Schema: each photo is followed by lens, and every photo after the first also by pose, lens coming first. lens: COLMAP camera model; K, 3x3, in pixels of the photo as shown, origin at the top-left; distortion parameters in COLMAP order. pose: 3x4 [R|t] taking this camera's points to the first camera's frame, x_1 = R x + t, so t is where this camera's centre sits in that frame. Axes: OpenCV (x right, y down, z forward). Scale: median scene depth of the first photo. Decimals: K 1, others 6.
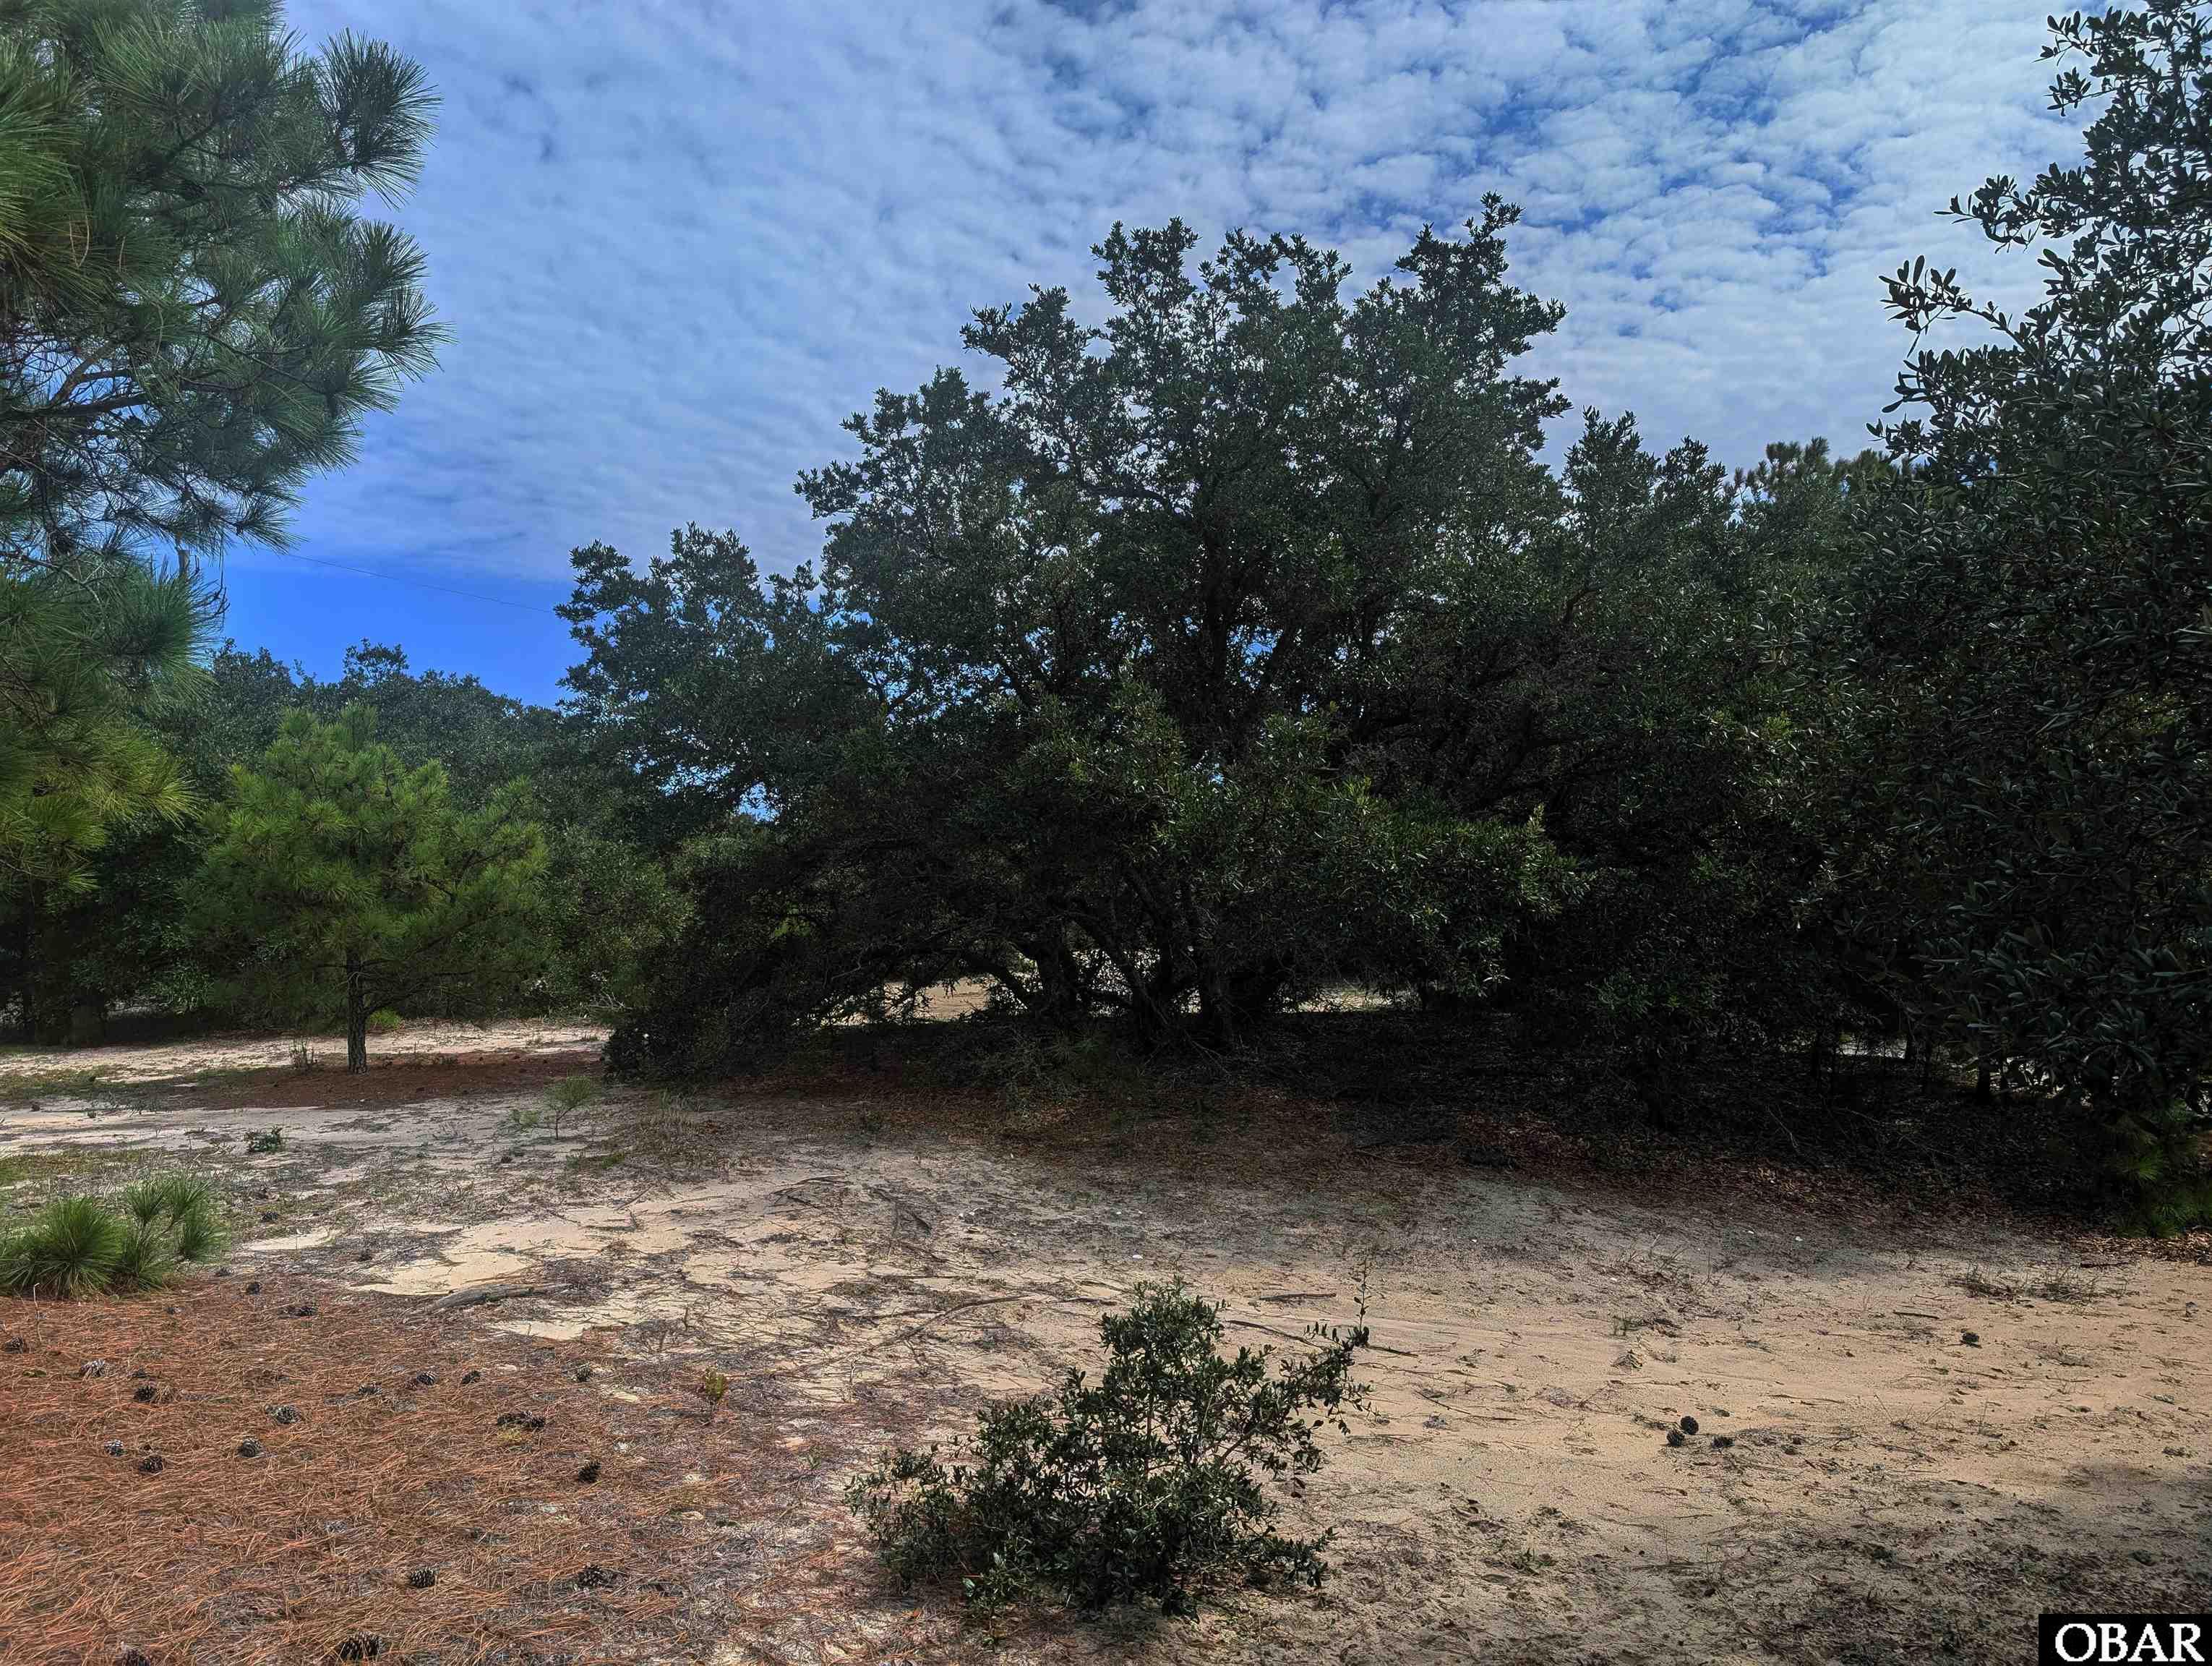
lens RADIAL K [[1539.6, 0, 1104.9], [0, 1539.6, 820.3], [0, 0, 1]] dist [0.008583, 0.003221]
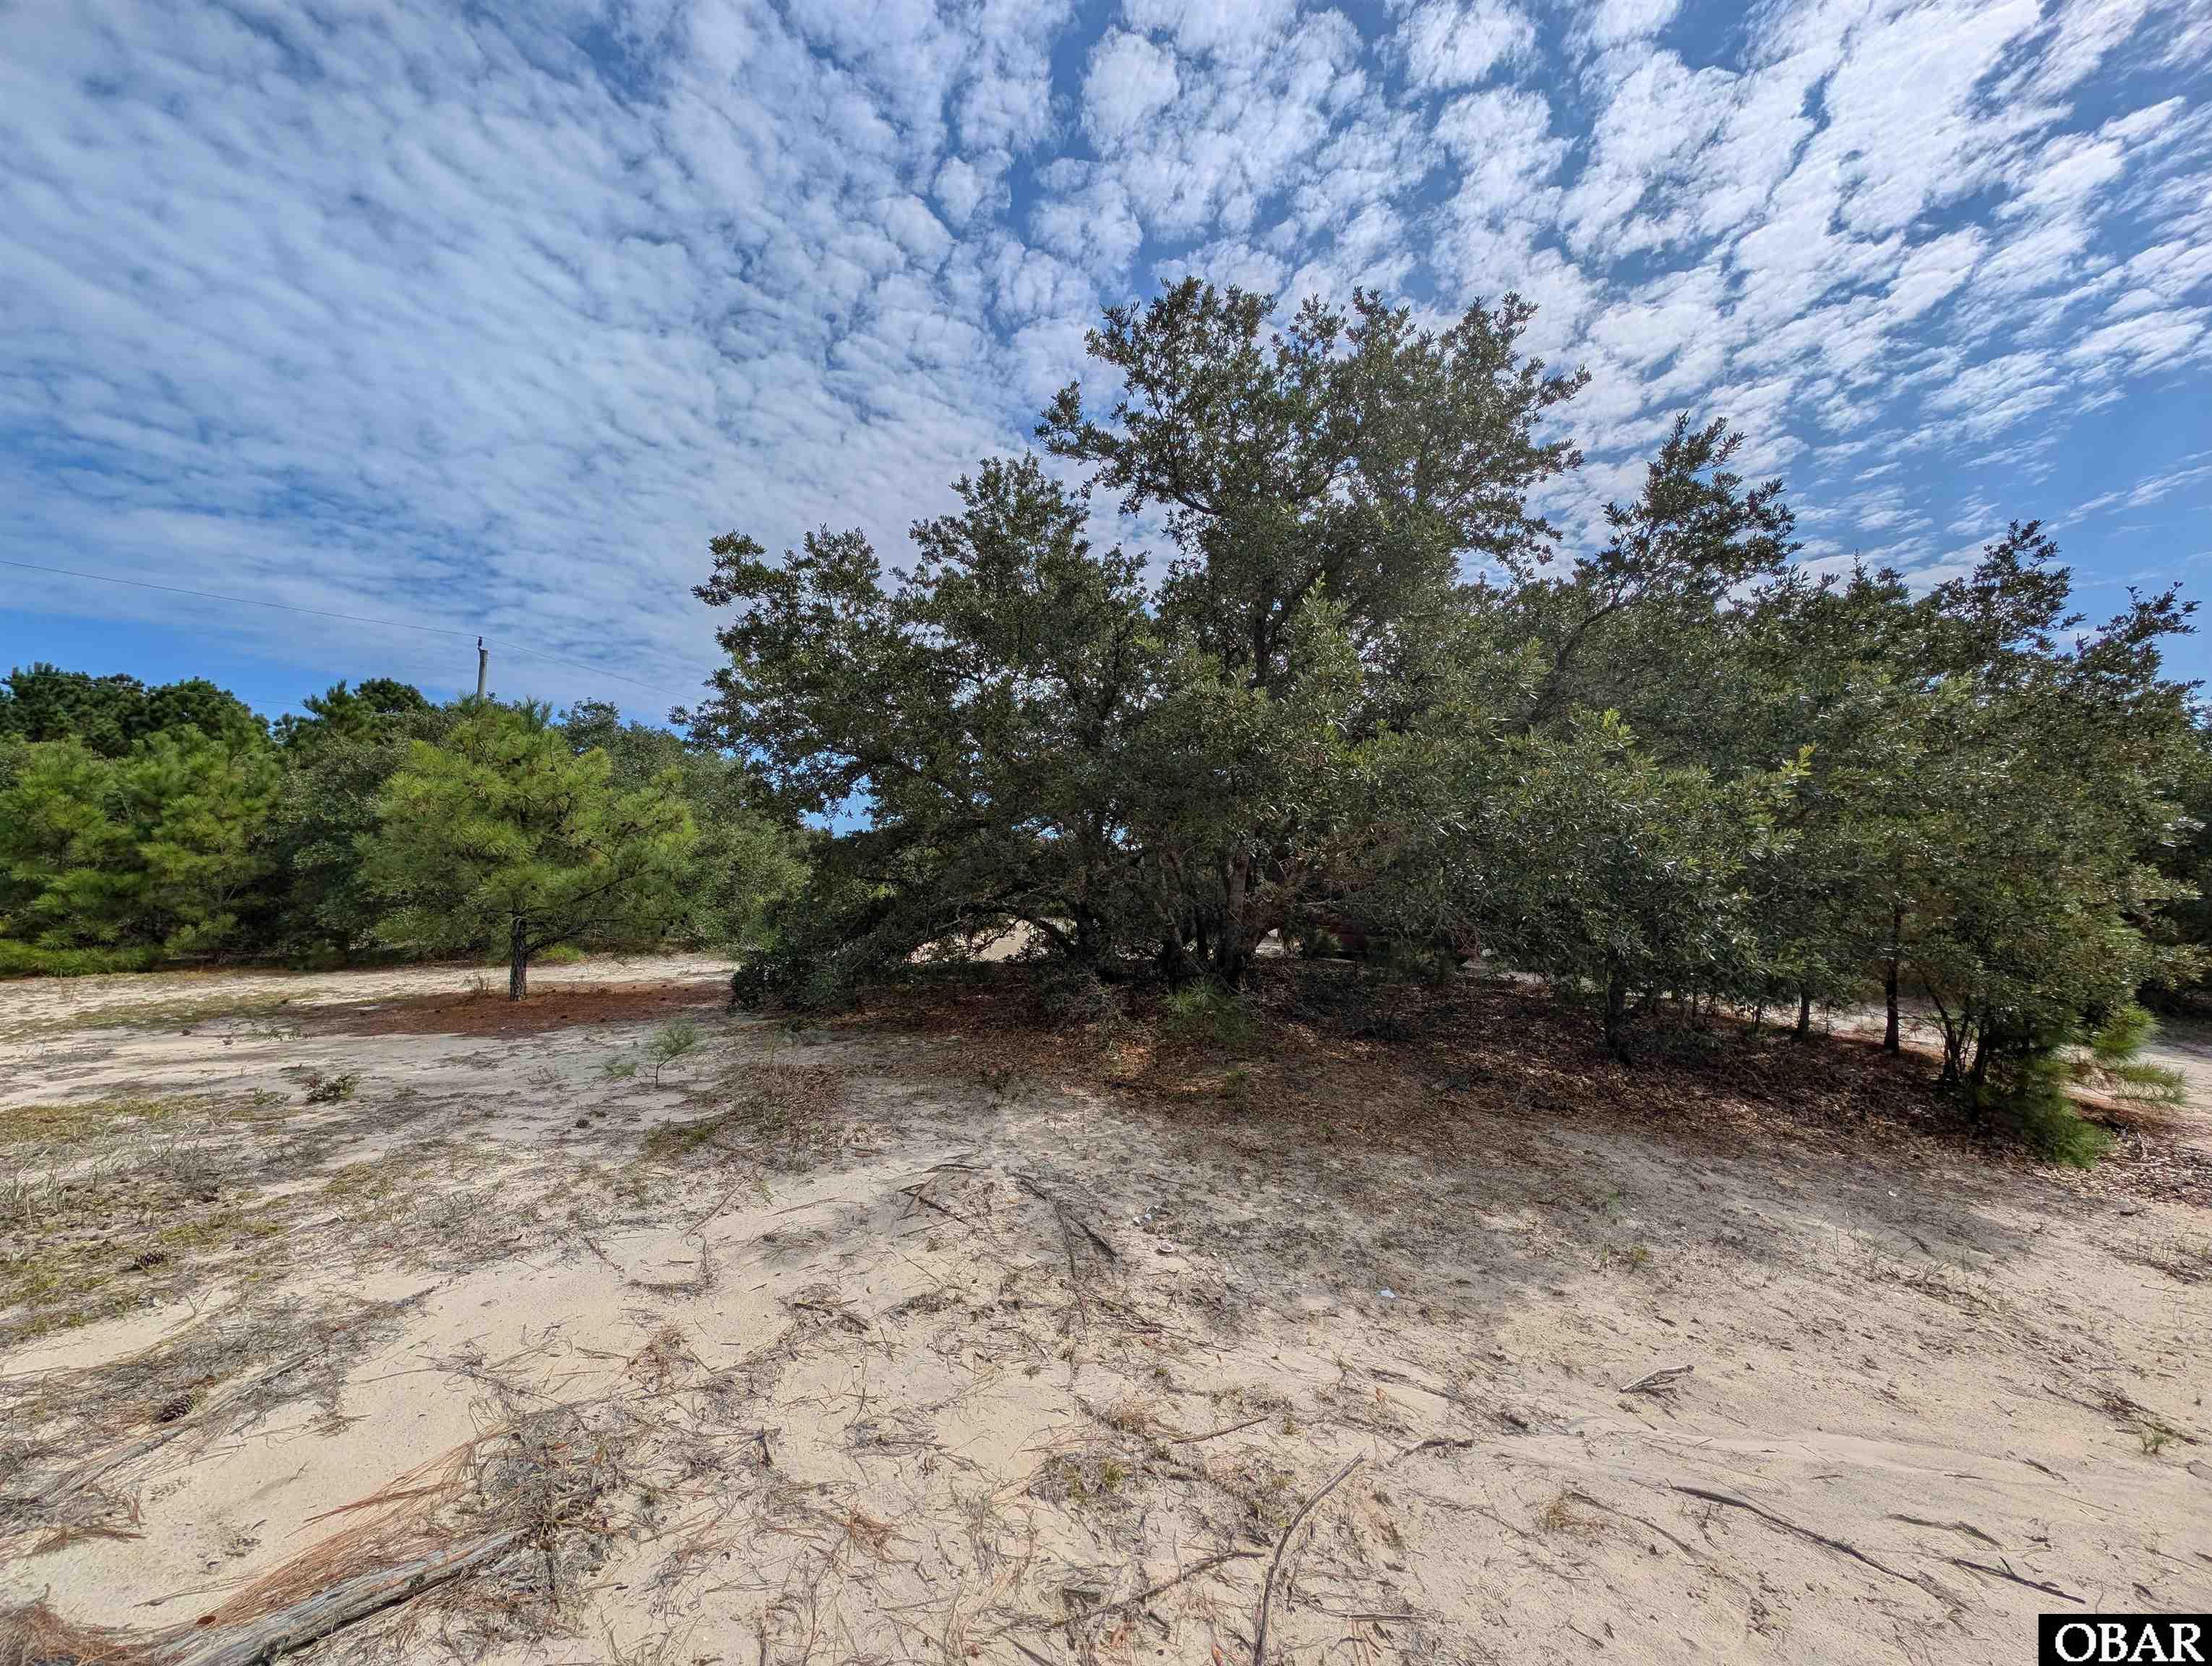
lens RADIAL K [[760.3, 0, 1106.9], [0, 760.3, 834.8], [0, 0, 1]] dist [-0.001694, -0.001163]
pose [[0.993628, 0.032398, 0.107956, -0.127852], [-0.029306, 0.999117, -0.030107, 0.052767], [-0.108836, 0.026751, 0.993700, 0.481633]]
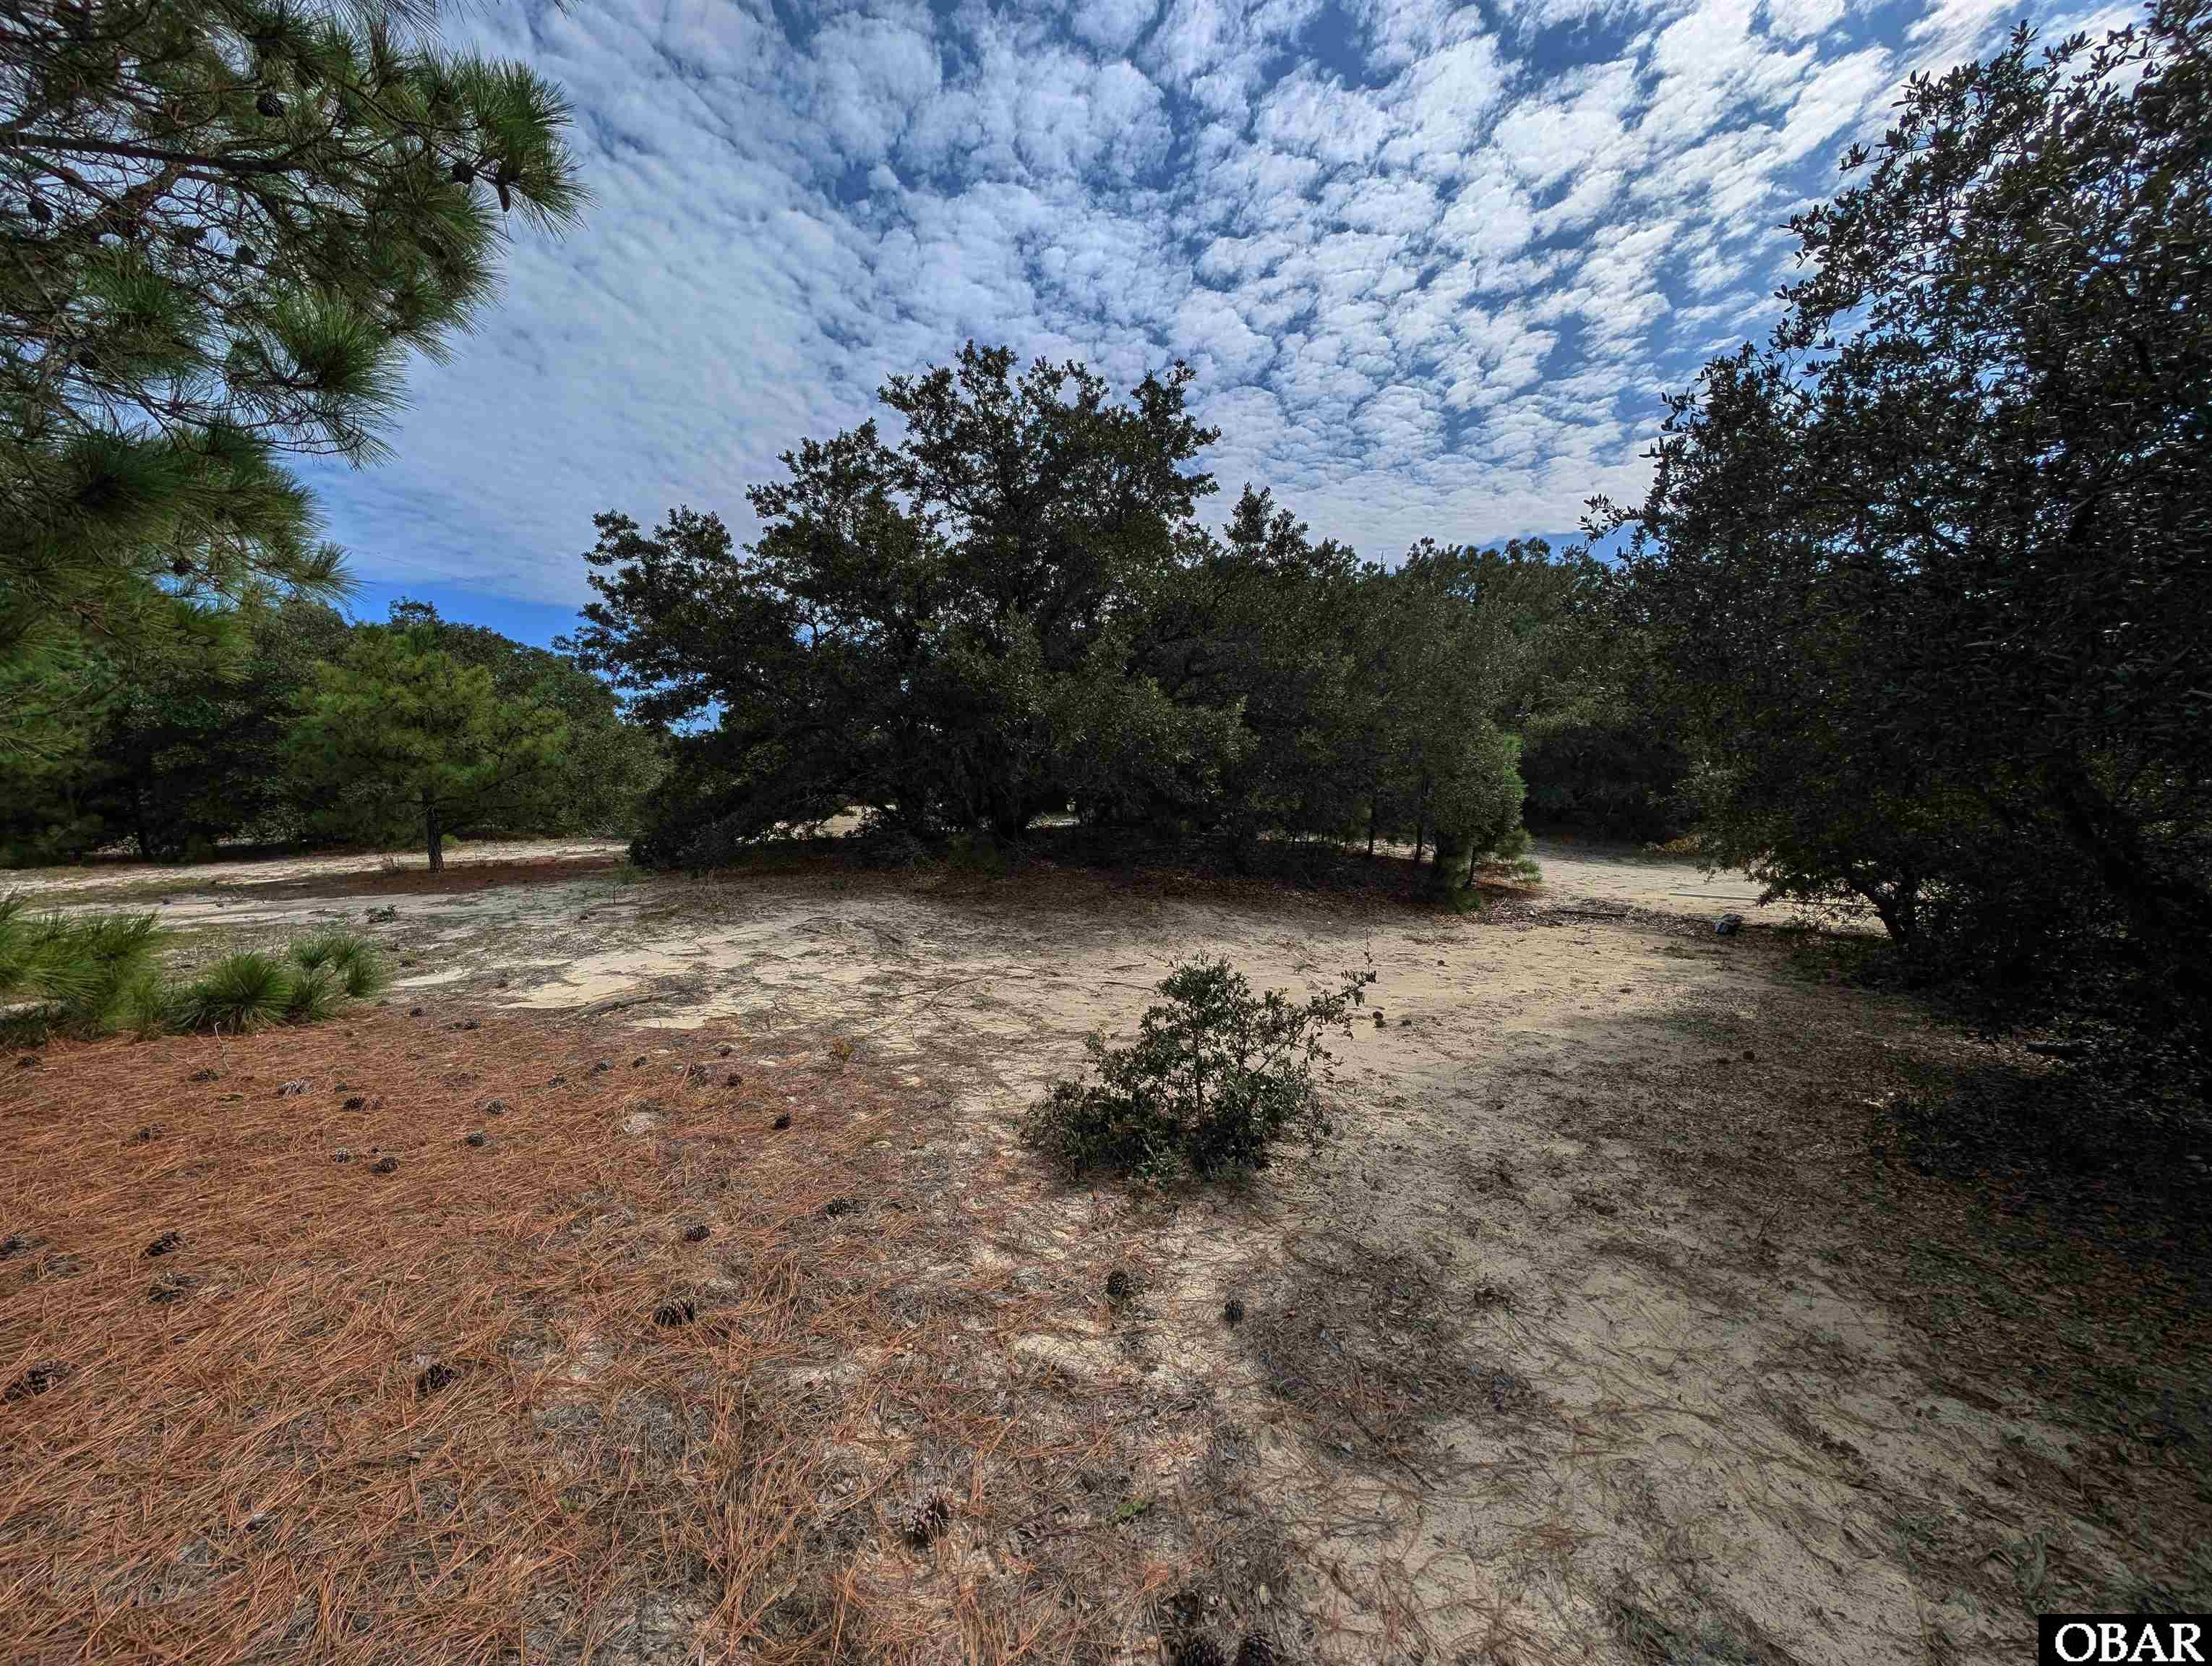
lens RADIAL K [[760.3, 0, 1101.3], [0, 760.3, 832.4], [0, 0, 1]] dist [-0.001694, -0.001163]
pose [[0.954409, -0.017588, 0.297985, -0.116273], [-0.016215, 0.993734, 0.110588, 0.043807], [-0.298063, -0.110378, 0.948143, 0.145500]]
